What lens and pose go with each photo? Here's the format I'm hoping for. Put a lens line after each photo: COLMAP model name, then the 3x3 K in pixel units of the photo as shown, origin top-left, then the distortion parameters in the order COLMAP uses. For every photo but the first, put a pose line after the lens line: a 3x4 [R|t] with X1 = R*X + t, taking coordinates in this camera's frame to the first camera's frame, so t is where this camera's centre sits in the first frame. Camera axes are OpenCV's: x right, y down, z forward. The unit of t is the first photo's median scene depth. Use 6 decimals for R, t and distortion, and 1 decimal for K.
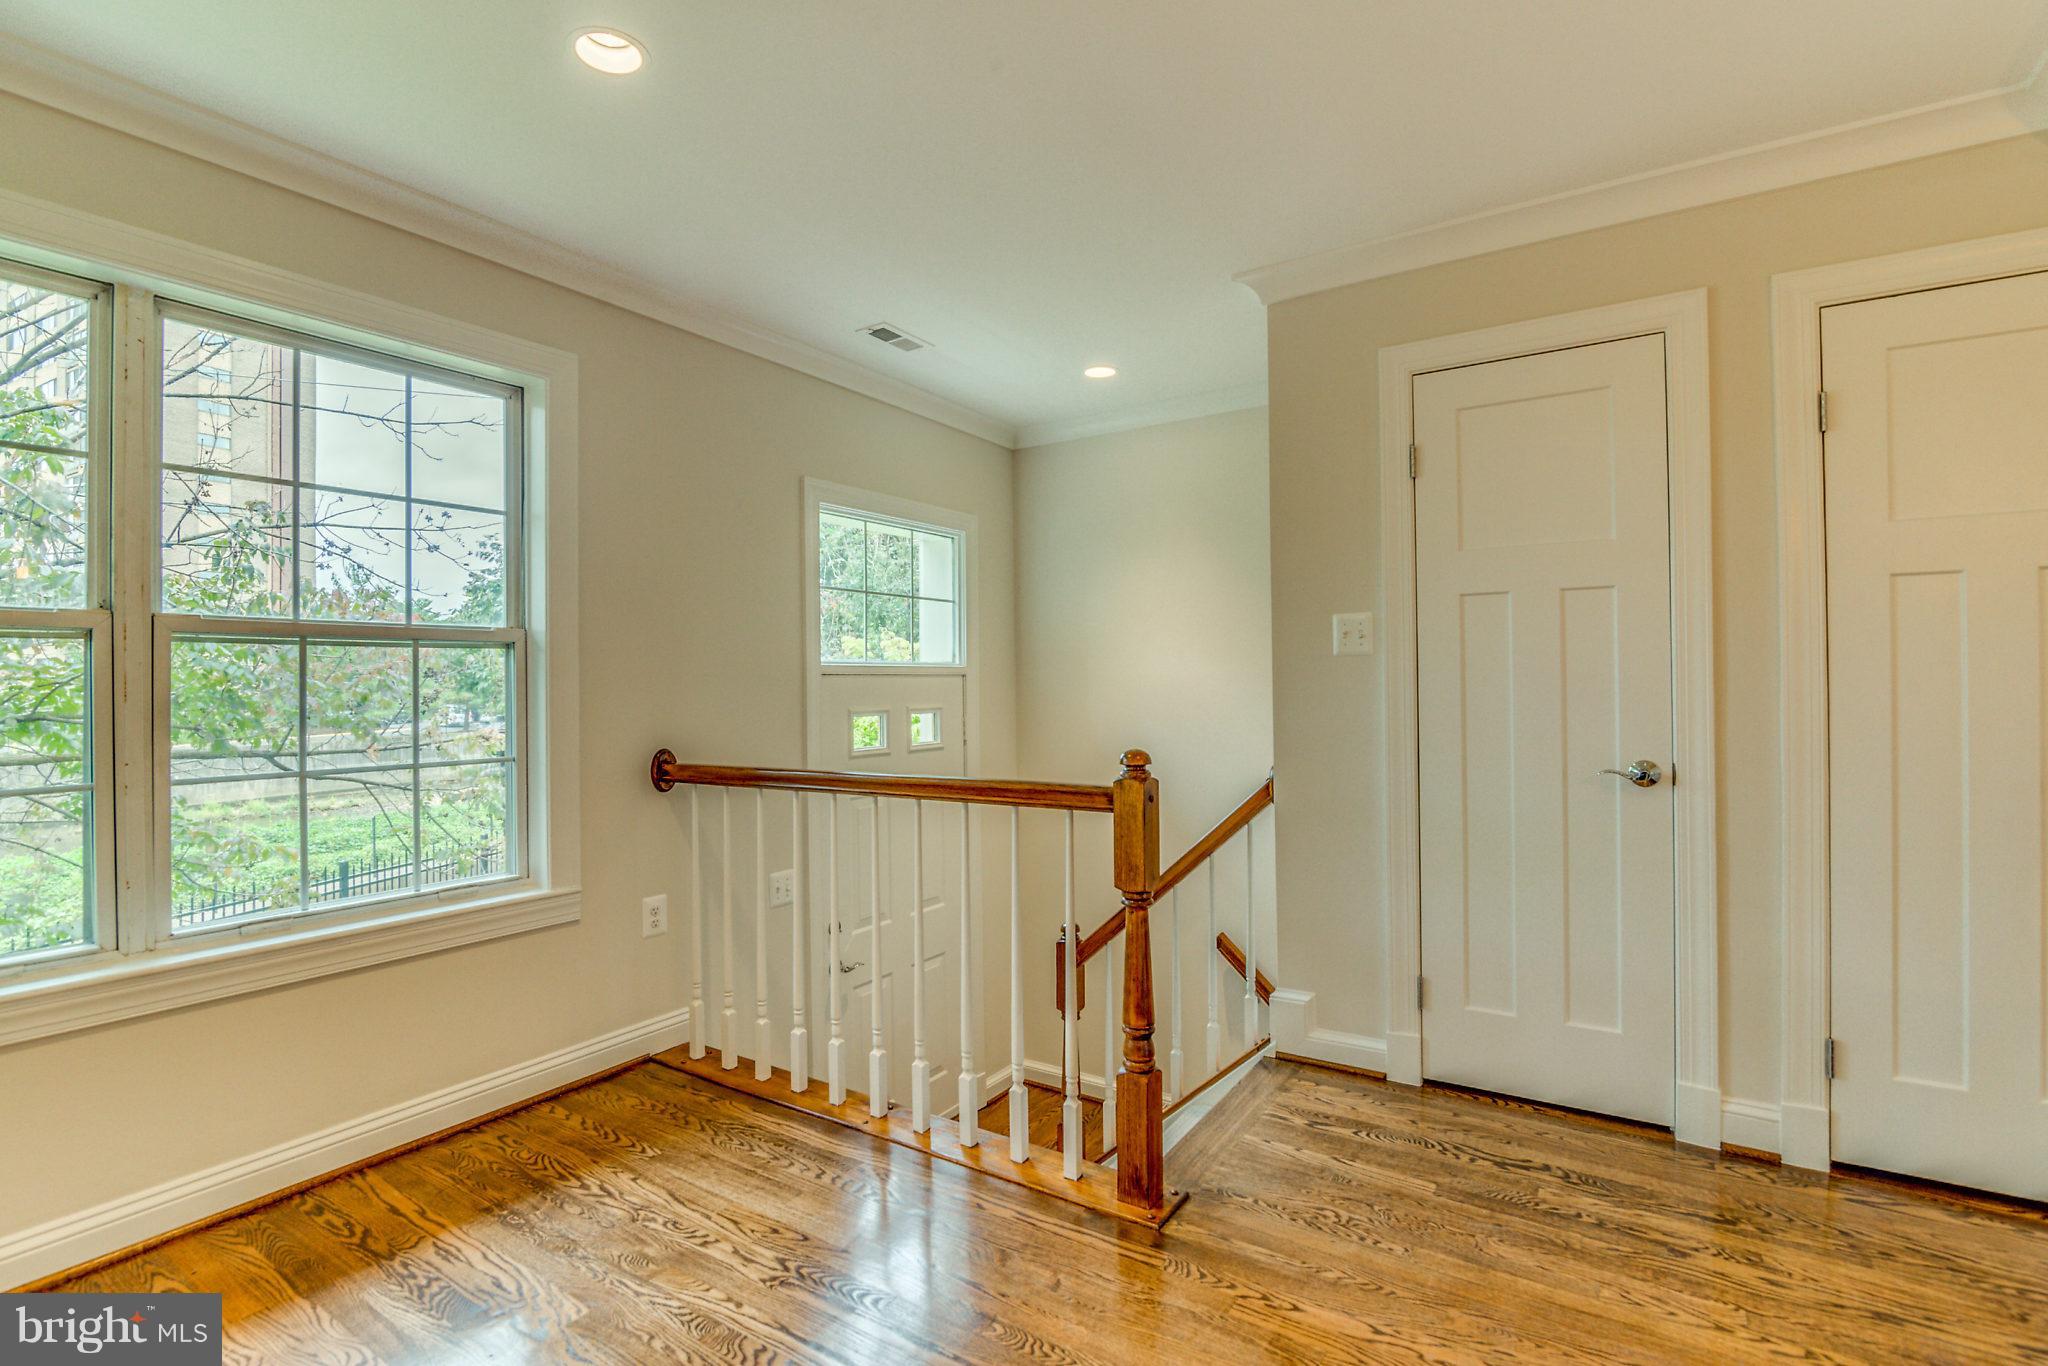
lens RADIAL K [[949.6, 0, 1019.1], [0, 949.6, 676.1], [0, 0, 1]] dist [-0.018479, 0.000849]
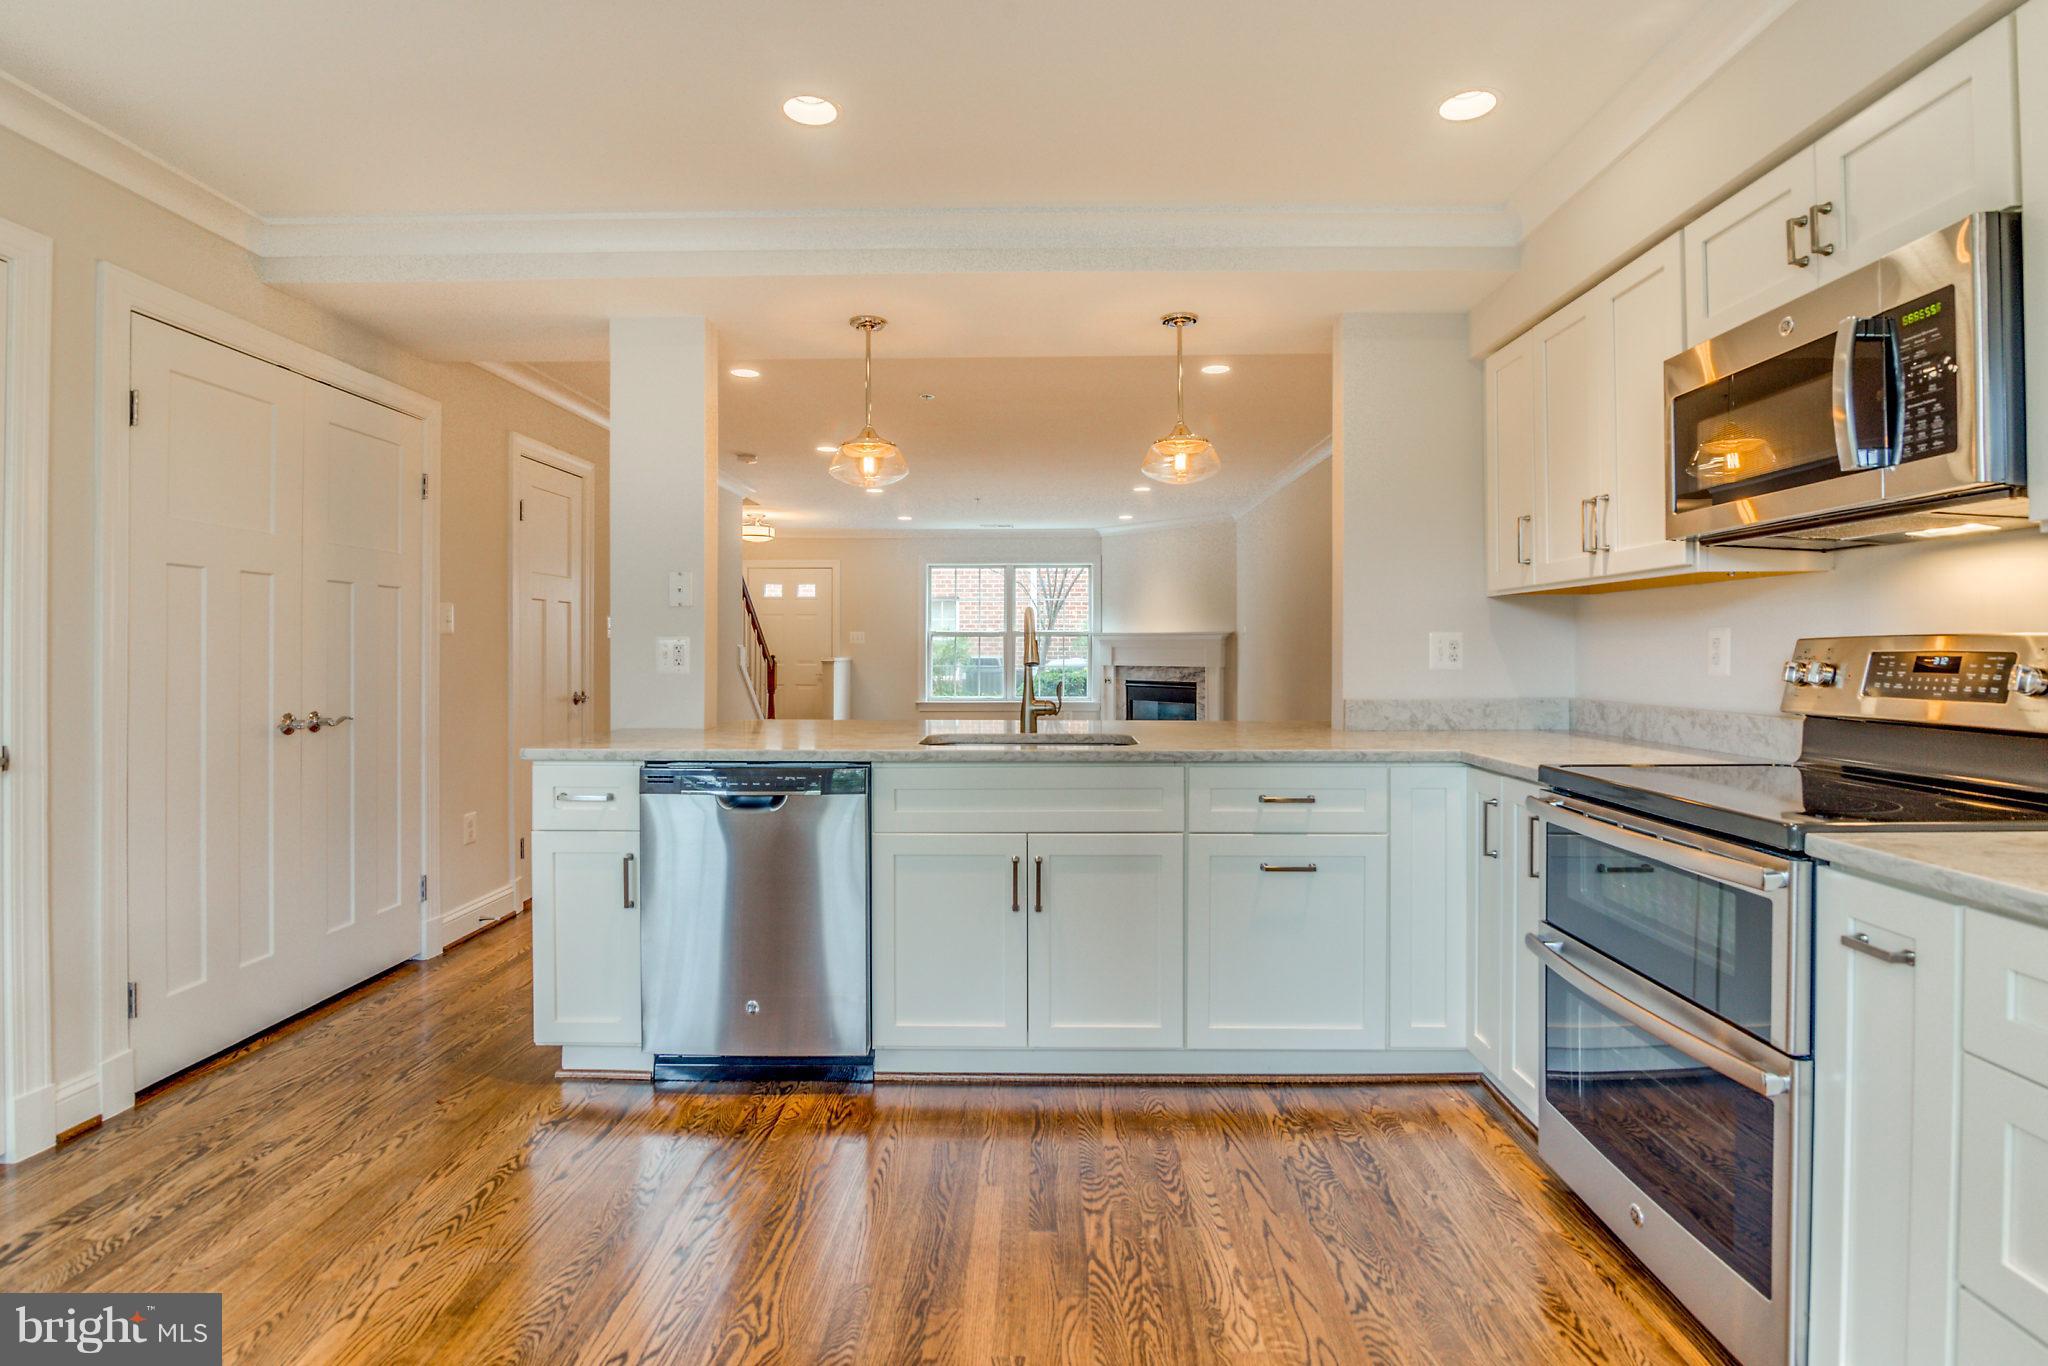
lens RADIAL K [[992.3, 0, 1031.2], [0, 992.3, 647.0], [0, 0, 1]] dist [-0.019671, -0.000373]
pose [[-0.539110, 0.012781, 0.842138, -0.650709], [0.001717, 0.999899, -0.014076, 0.015348], [-0.842233, -0.006143, -0.539078, 0.725851]]
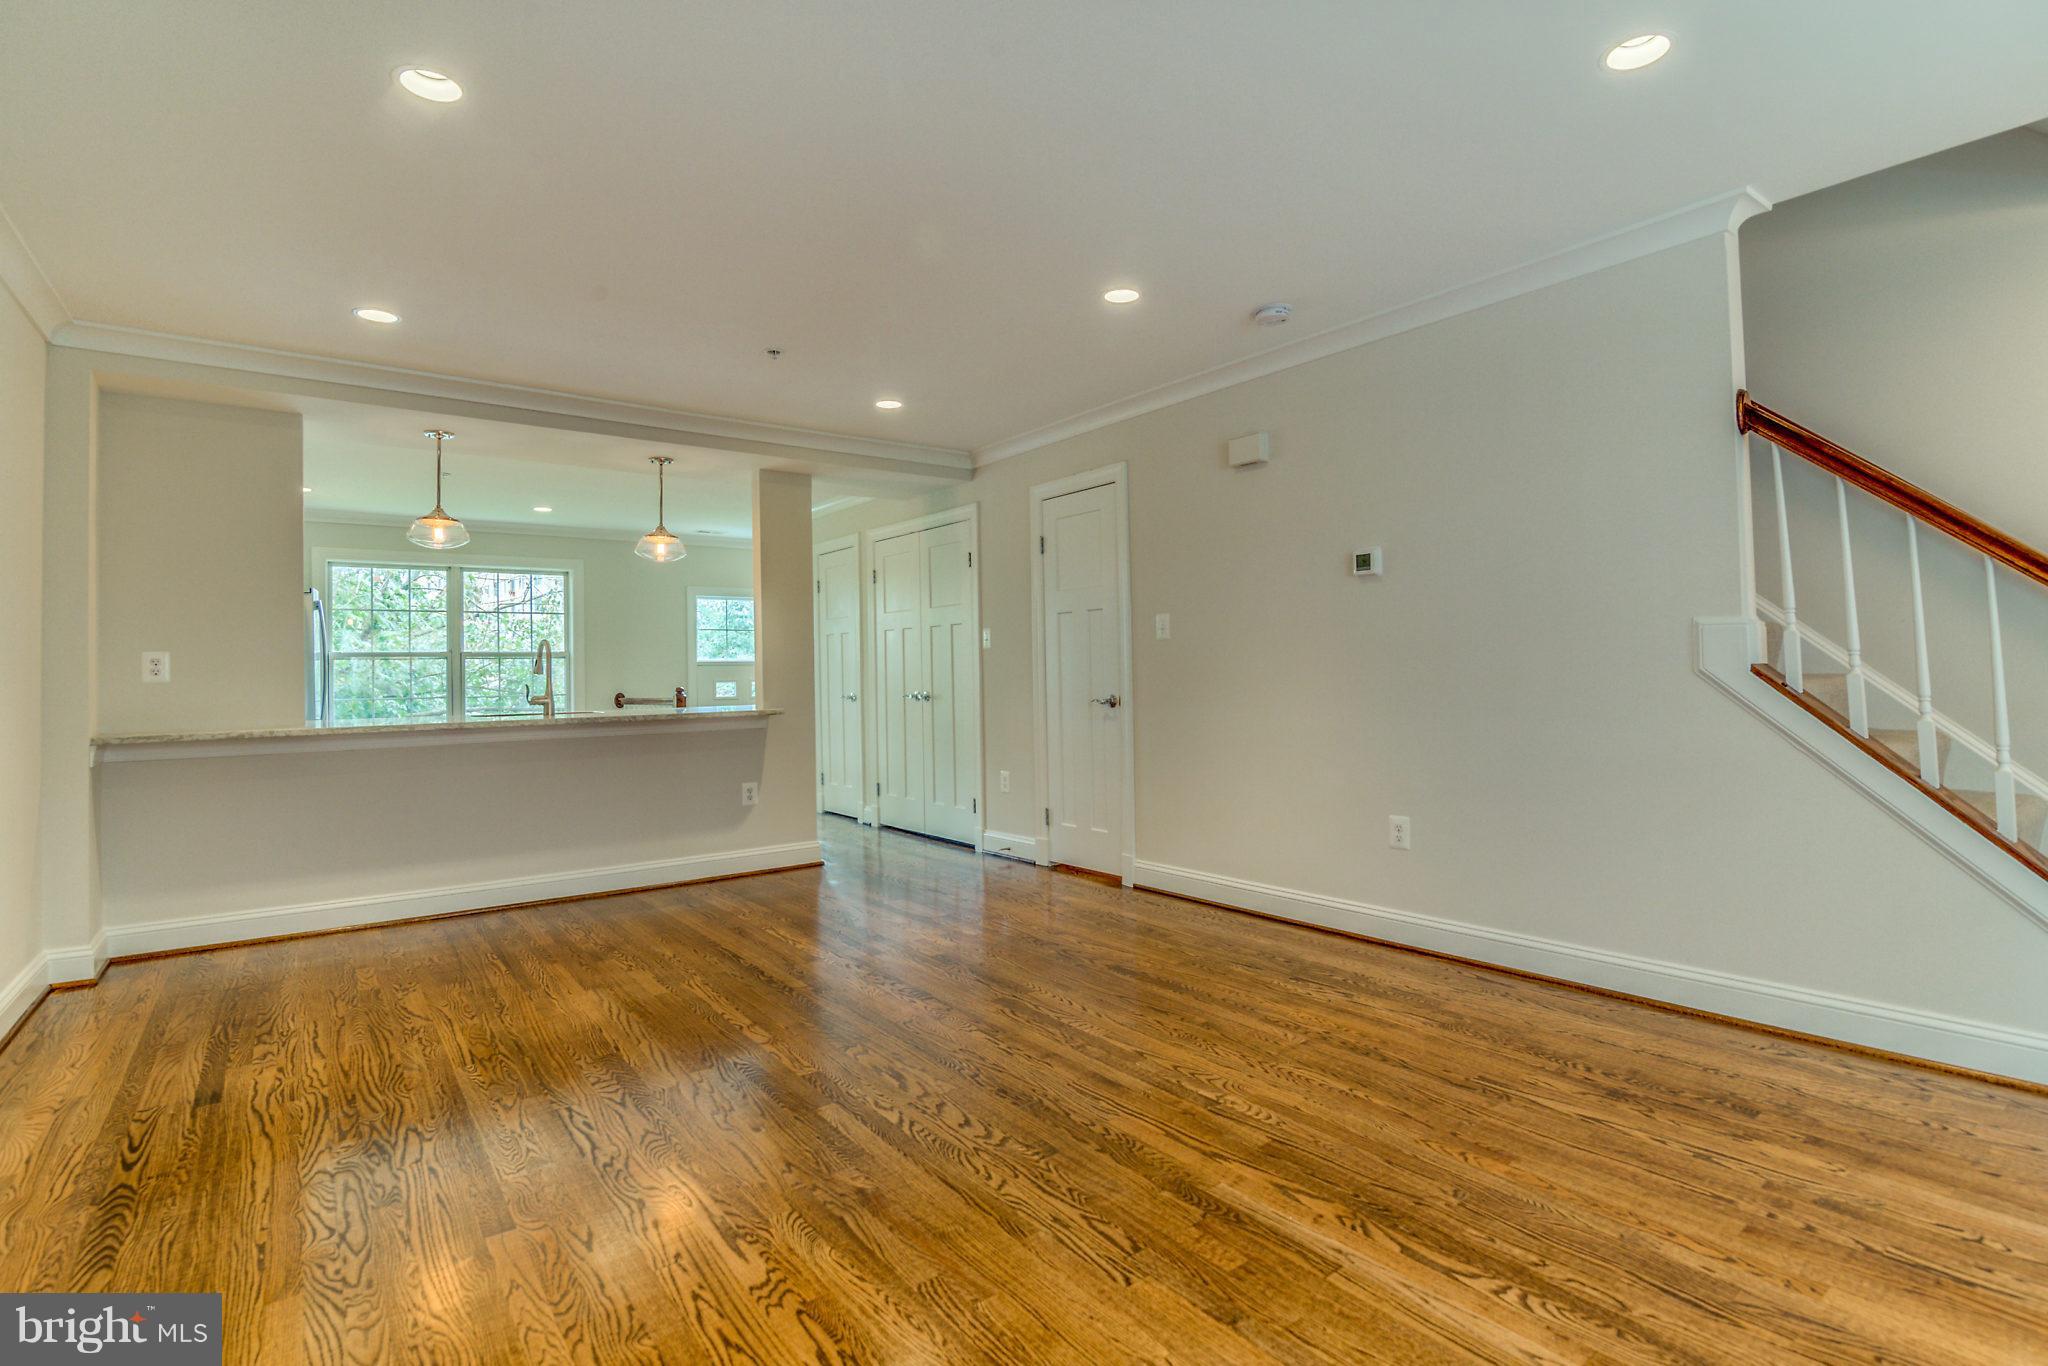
lens RADIAL K [[972.7, 0, 1033.2], [0, 972.7, 654.9], [0, 0, 1]] dist [-0.018533, 0.000694]
pose [[0.944182, -0.013972, -0.329129, 2.367521], [0.011207, 0.999884, -0.010298, 0.011437], [0.329234, 0.006035, 0.944229, -1.796405]]
